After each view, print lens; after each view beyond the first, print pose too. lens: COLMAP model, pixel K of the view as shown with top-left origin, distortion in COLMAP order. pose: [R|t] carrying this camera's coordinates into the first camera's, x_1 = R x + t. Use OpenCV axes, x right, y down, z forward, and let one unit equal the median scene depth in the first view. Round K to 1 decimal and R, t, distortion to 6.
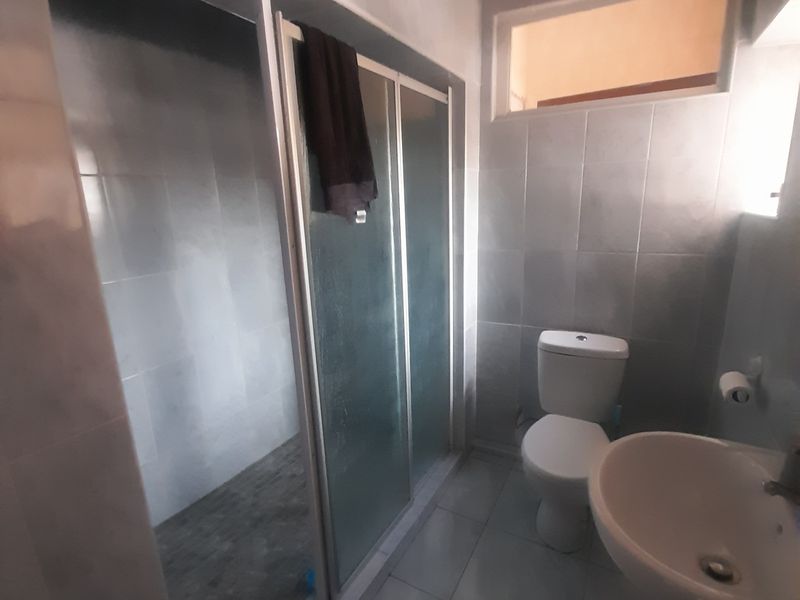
lens RADIAL K [[416.2, 0, 400.0], [0, 416.2, 300.0], [0, 0, 1]] dist [0.001542, -0.000396]
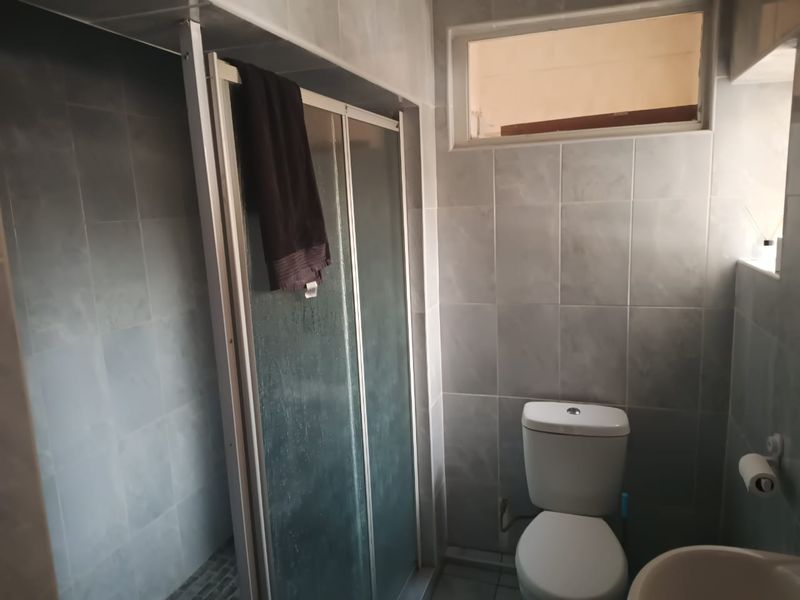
lens RADIAL K [[547.5, 0, 402.0], [0, 547.5, 290.6], [0, 0, 1]] dist [0.015889, -0.005324]
pose [[0.985067, -0.035431, 0.168485, -0.075748], [0.049065, 0.995788, -0.077459, -0.084340], [-0.165030, 0.084569, 0.982656, -0.027775]]
